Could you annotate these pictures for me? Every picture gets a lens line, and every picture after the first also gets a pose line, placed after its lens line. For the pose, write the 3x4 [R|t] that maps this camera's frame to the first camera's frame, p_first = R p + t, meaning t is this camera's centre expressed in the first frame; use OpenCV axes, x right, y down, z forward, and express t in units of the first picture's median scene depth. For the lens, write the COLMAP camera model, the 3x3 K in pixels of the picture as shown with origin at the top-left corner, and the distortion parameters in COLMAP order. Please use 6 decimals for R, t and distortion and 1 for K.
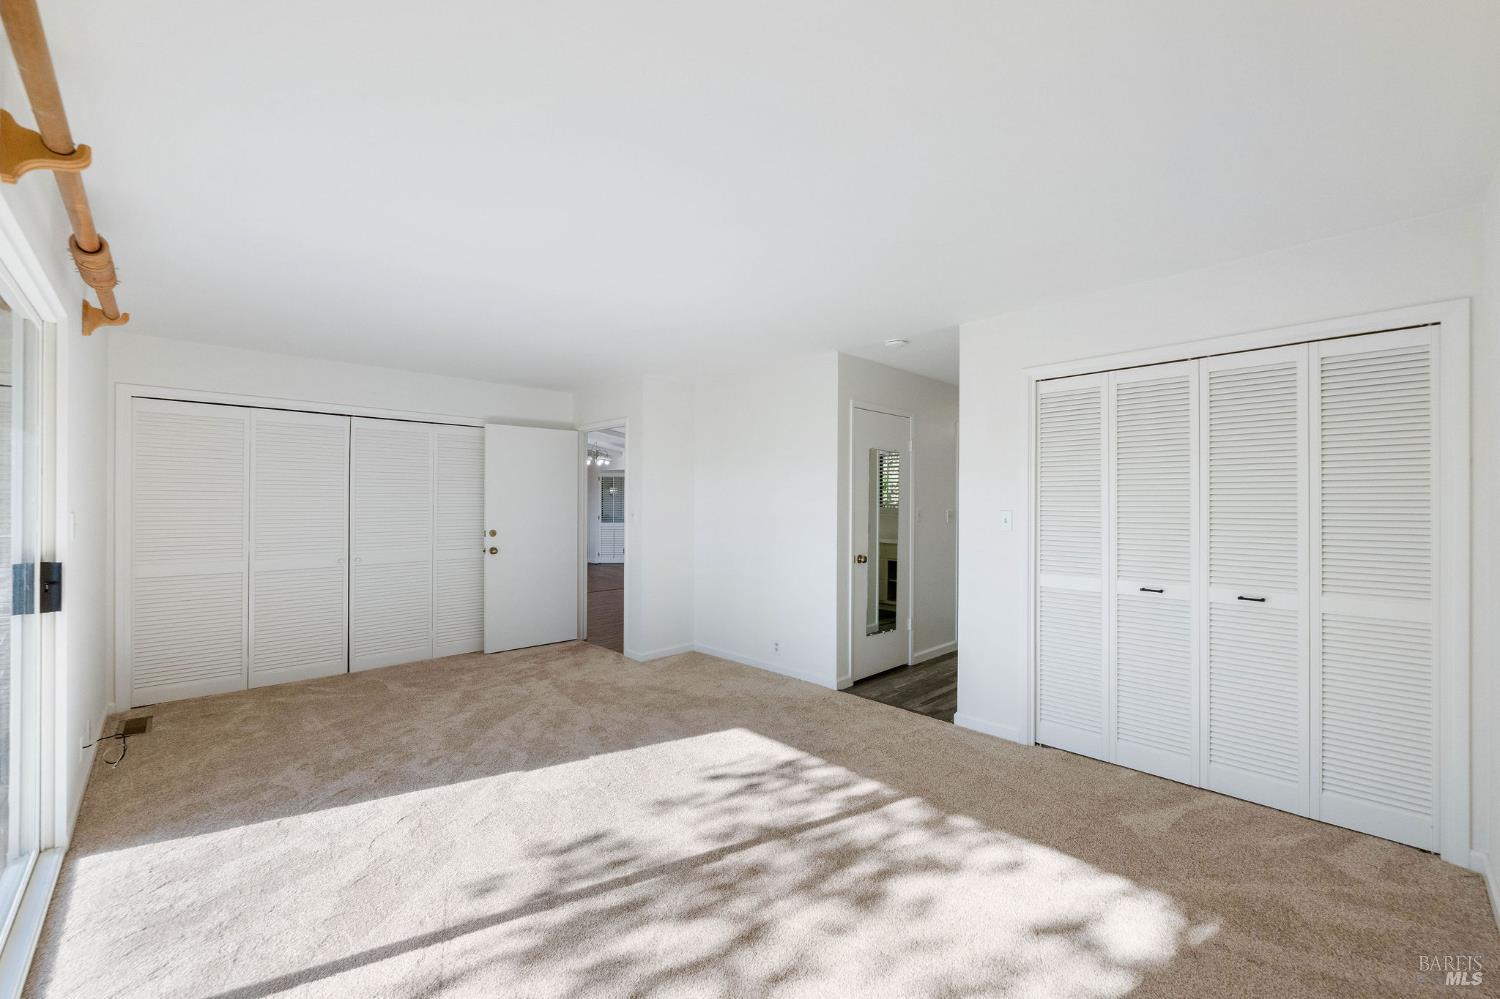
lens RADIAL K [[602.6, 0, 754.8], [0, 602.6, 498.0], [0, 0, 1]] dist [-0.002397, 0.000862]
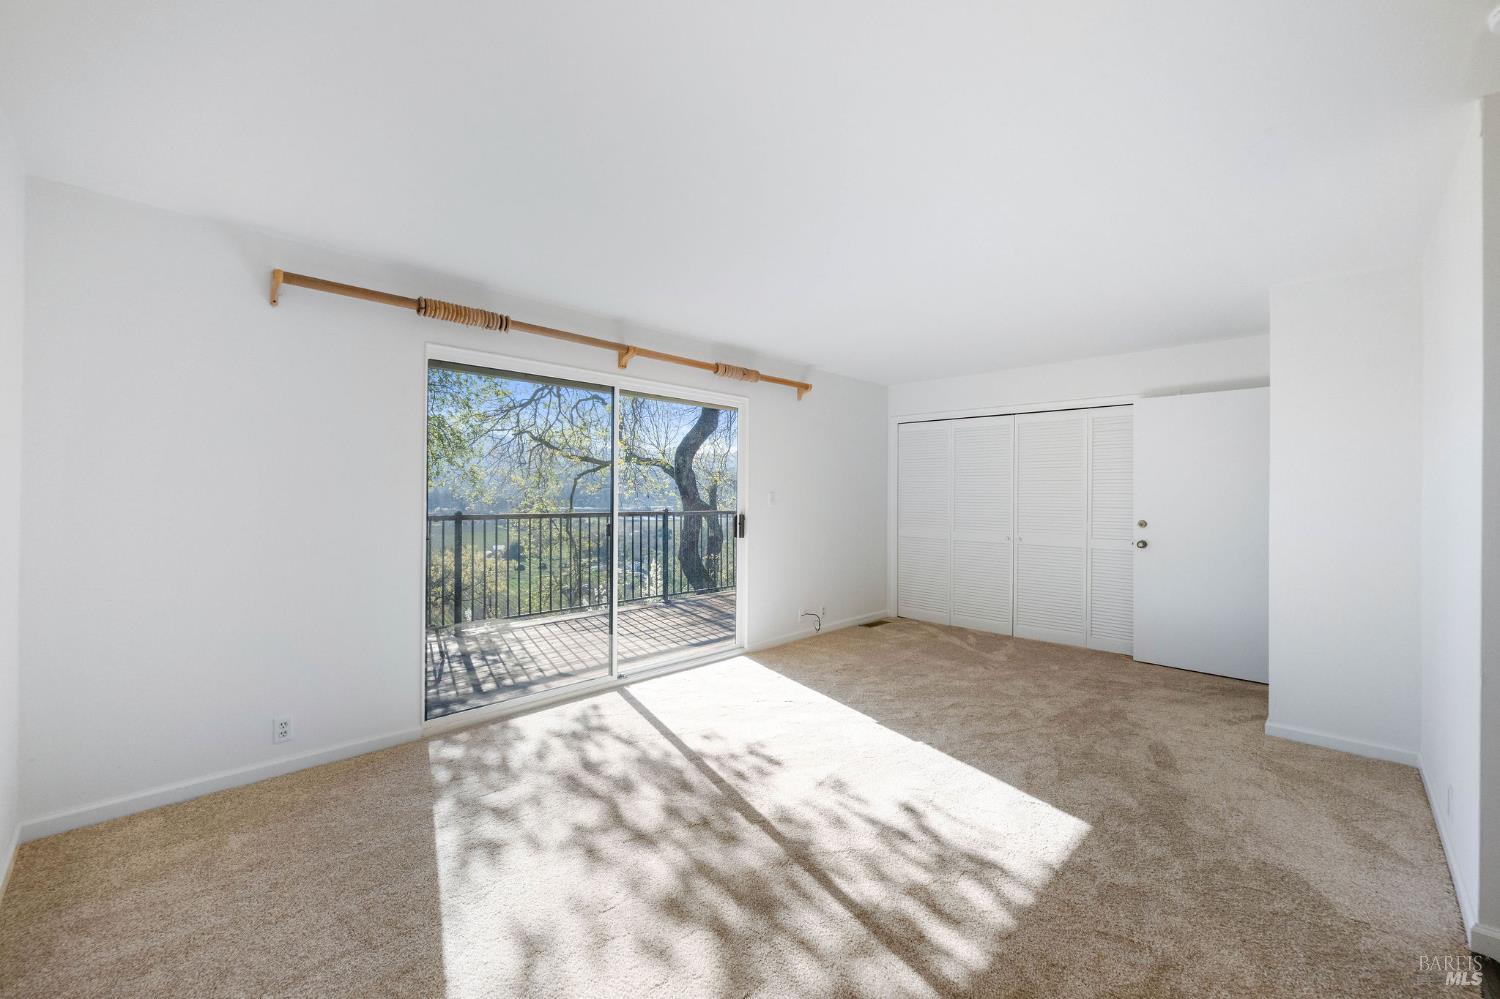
lens RADIAL K [[602.6, 0, 751.6], [0, 602.6, 498.6], [0, 0, 1]] dist [-0.002397, 0.000862]
pose [[0.026538, 0.009860, -0.999599, 0.922367], [0.003621, 0.999944, 0.009960, 0.023903], [0.999641, -0.003884, 0.026500, 0.911229]]
